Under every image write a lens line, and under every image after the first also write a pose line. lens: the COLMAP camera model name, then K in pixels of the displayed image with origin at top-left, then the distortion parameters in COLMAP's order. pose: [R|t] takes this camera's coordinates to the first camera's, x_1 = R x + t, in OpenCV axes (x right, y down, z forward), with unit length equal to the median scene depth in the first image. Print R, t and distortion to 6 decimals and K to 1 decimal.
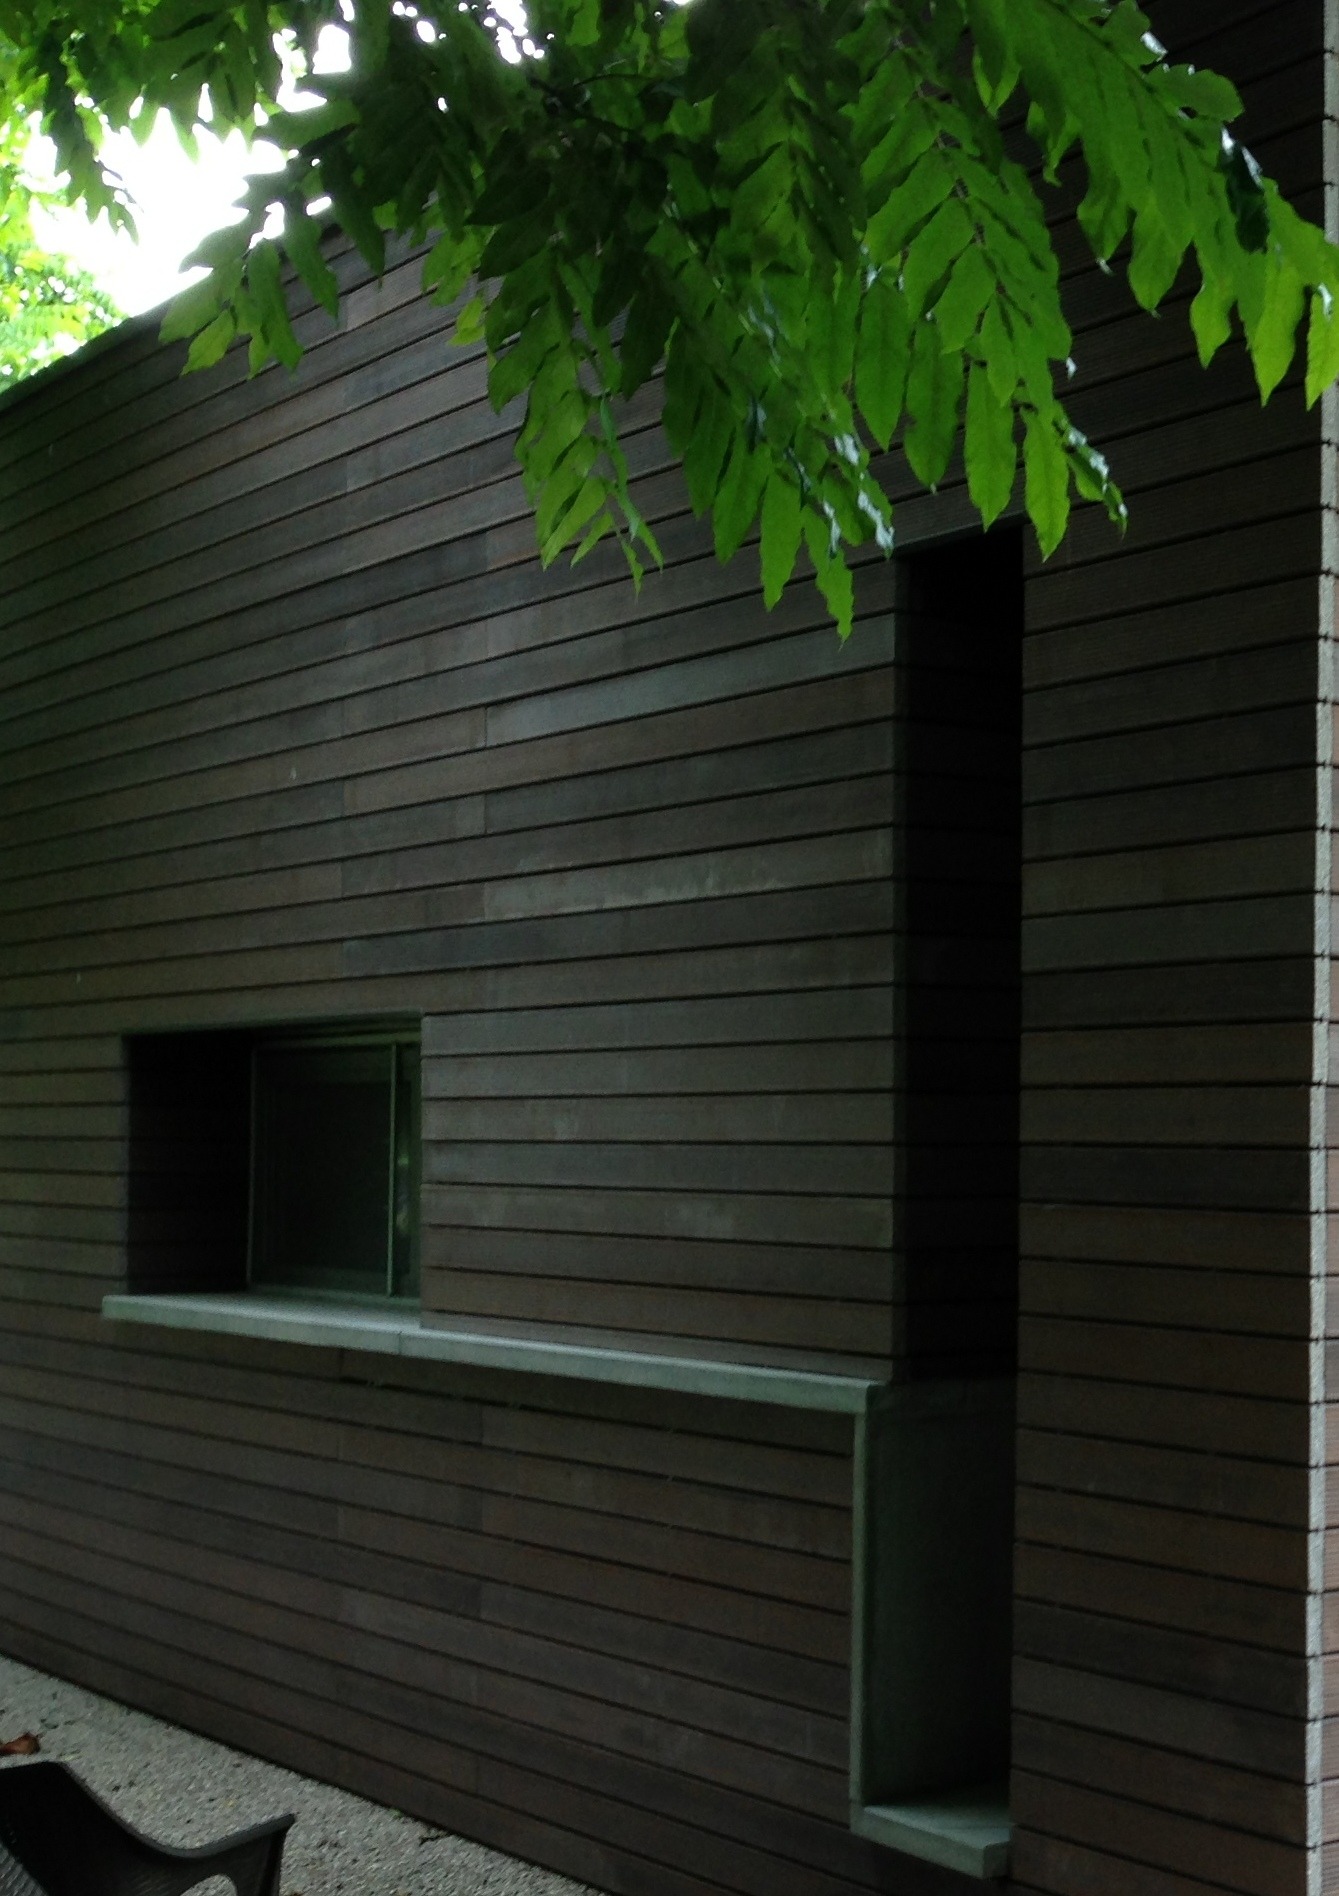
lens RADIAL K [[3813.5, 0, 689.2], [0, 3813.5, 994.5], [0, 0, 1]] dist [0.116573, 0.000000]
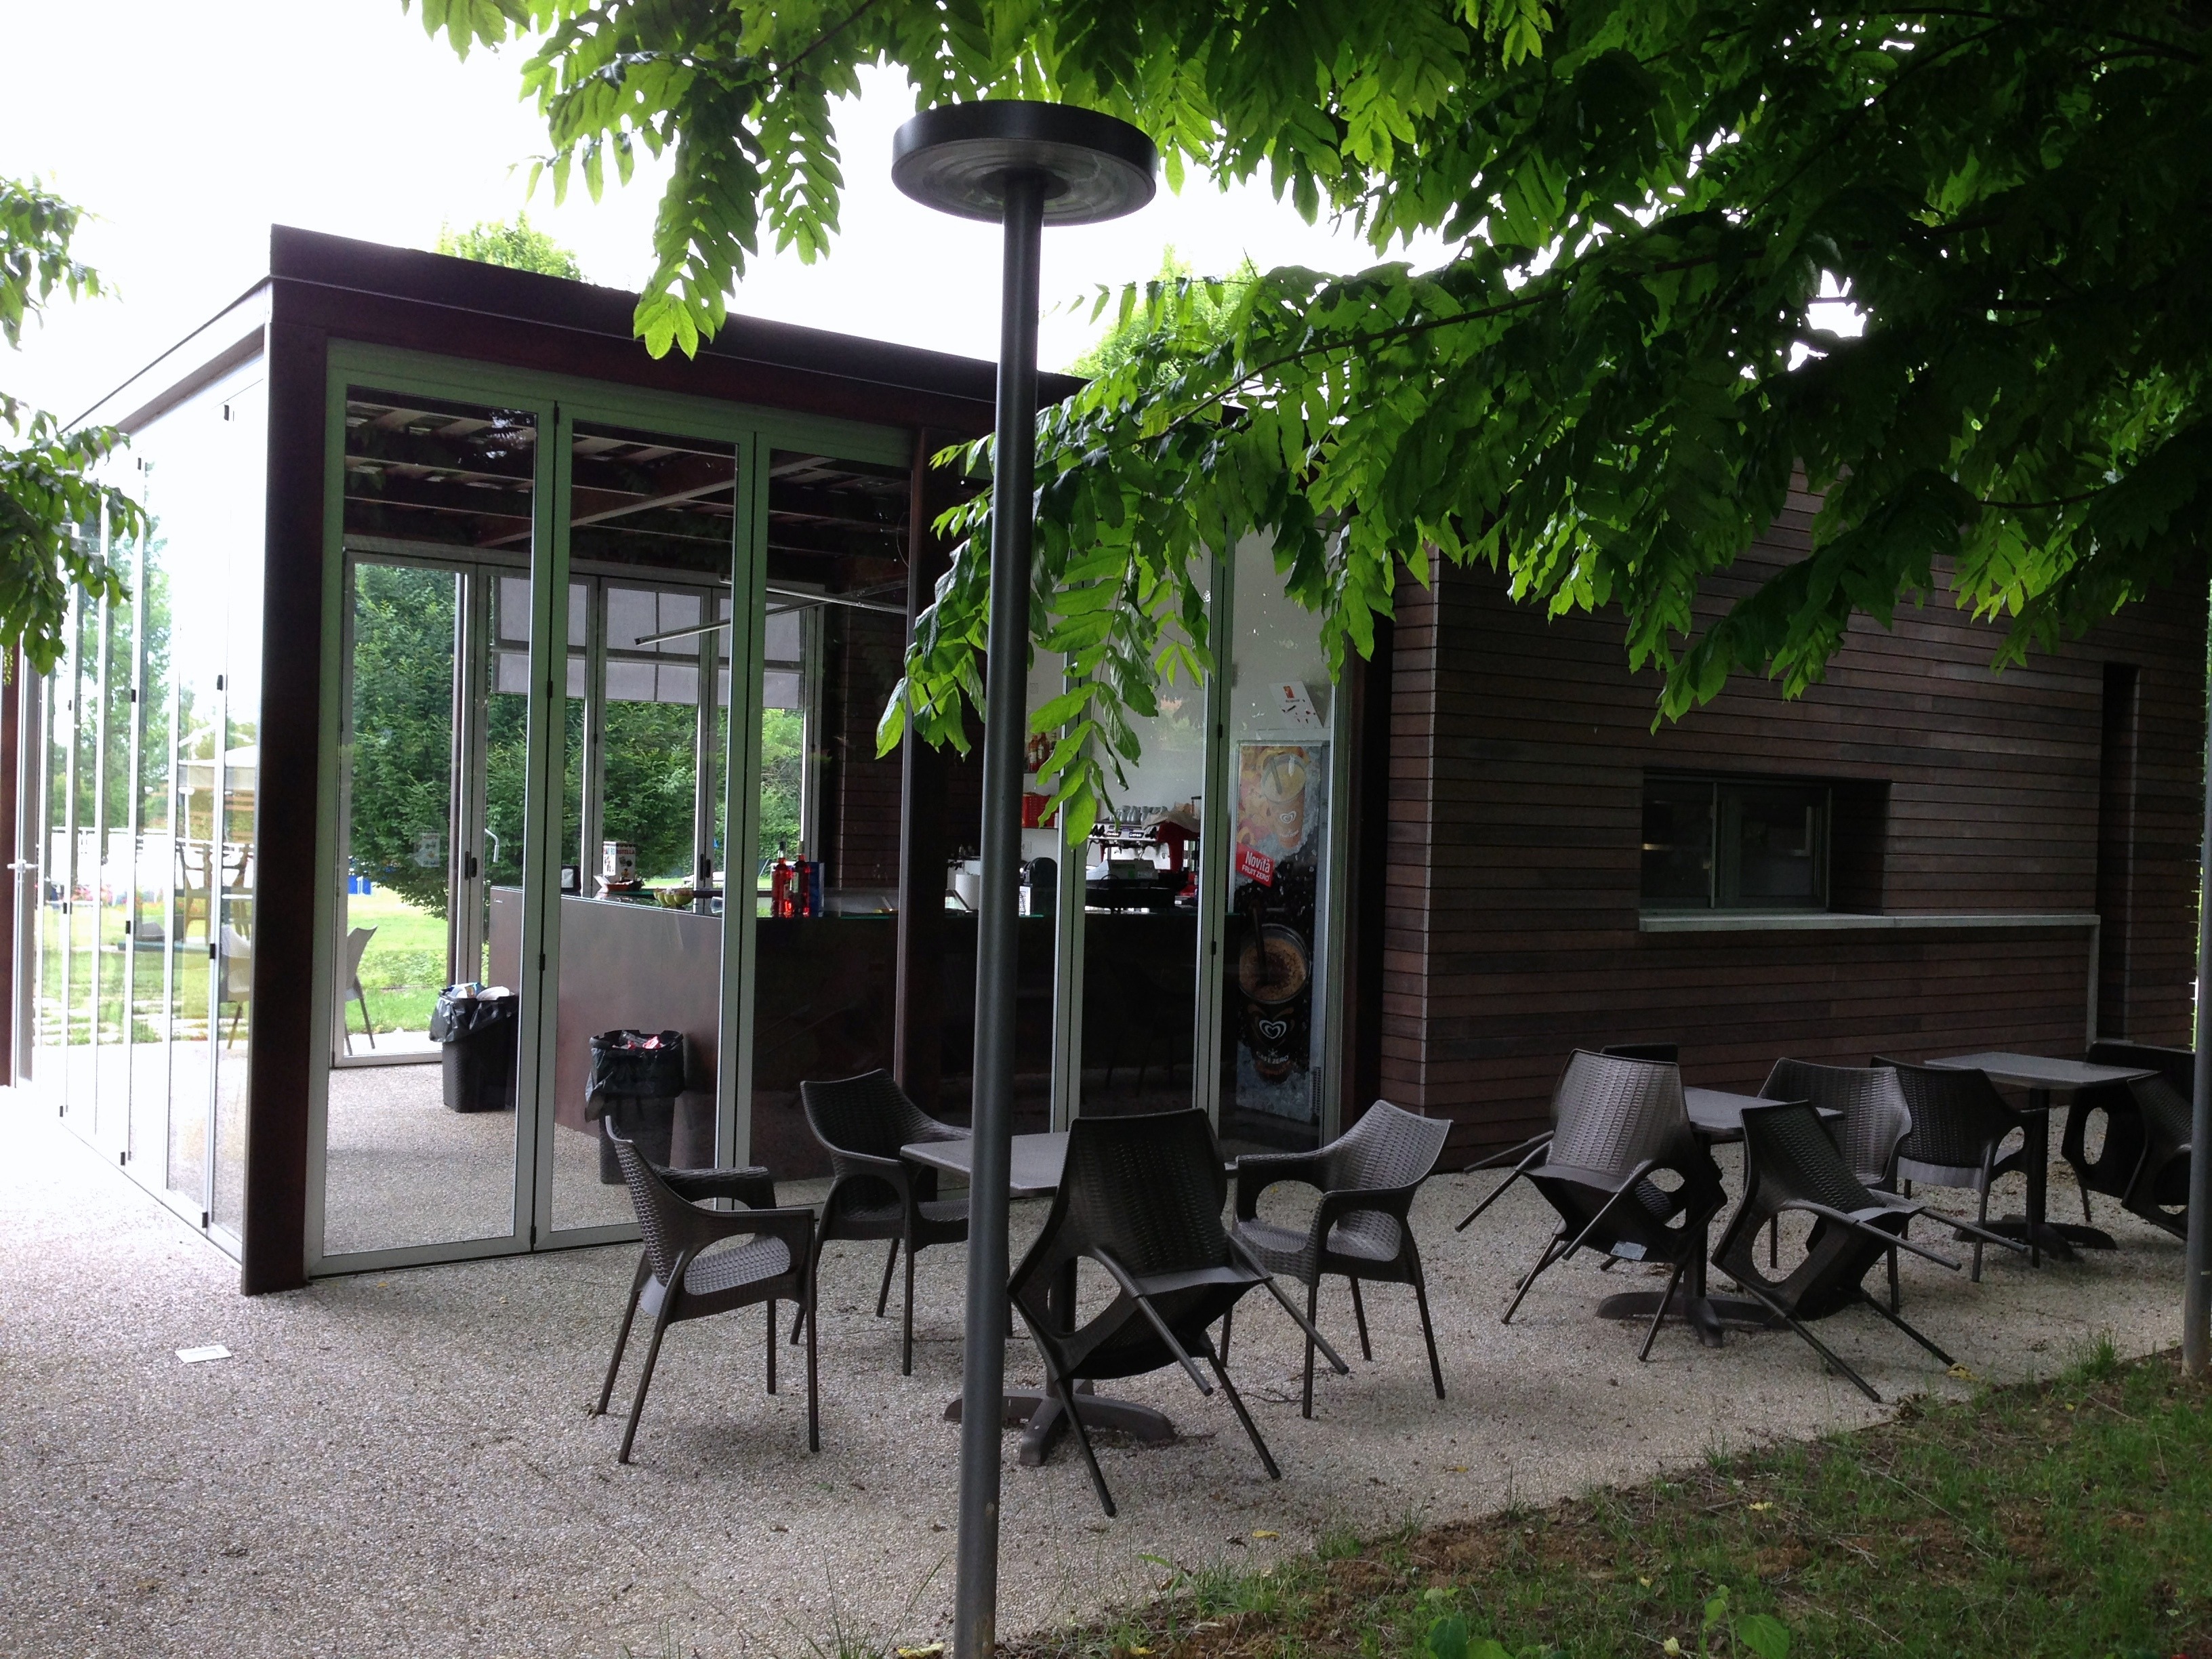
lens RADIAL K [[2016.5, 0, 1103.0], [0, 2016.5, 823.0], [0, 0, 1]] dist [0.081964, 0.000000]
pose [[-0.144966, 0.006958, 0.989412, -1.347071], [-0.053327, 0.998467, -0.014835, 0.081468], [-0.987999, -0.054913, -0.144372, 1.807064]]
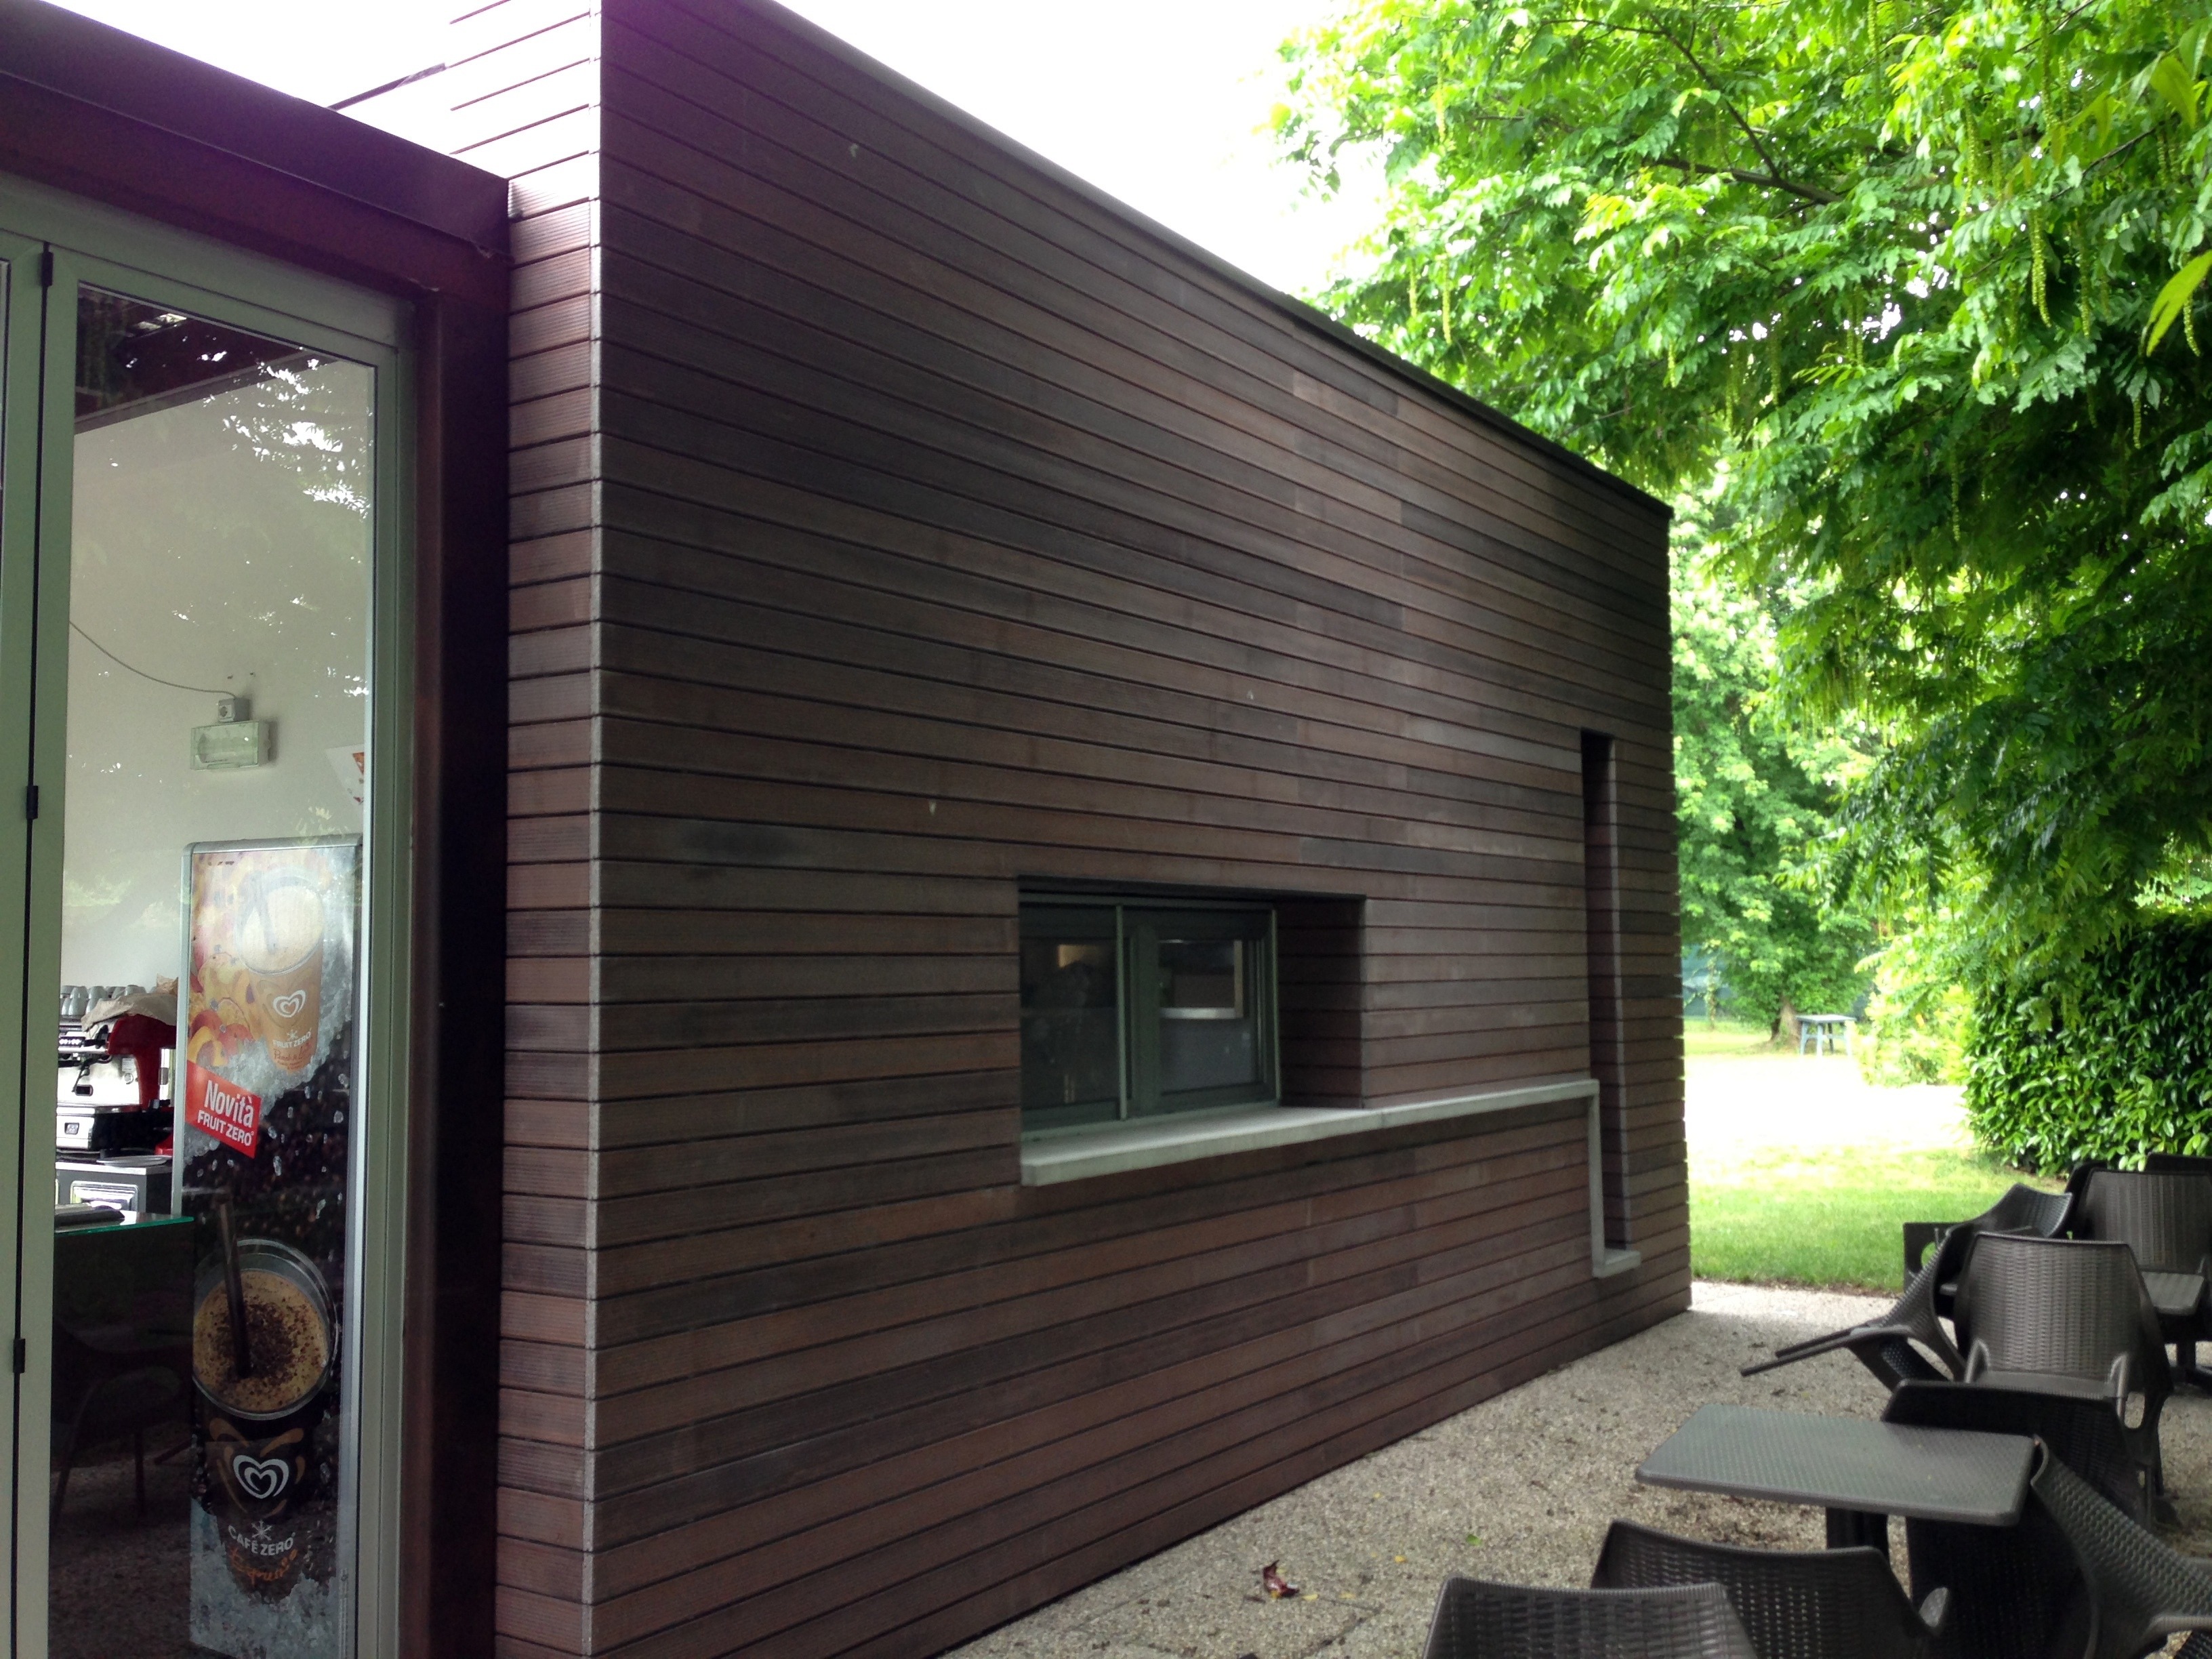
lens RADIAL K [[2016.5, 0, 1110.8], [0, 2016.5, 833.9], [0, 0, 1]] dist [0.081964, 0.000000]
pose [[-0.475772, 0.080119, 0.875912, -0.781746], [-0.004507, 0.995608, -0.093516, 0.059755], [-0.879557, -0.048440, -0.473321, 1.597640]]
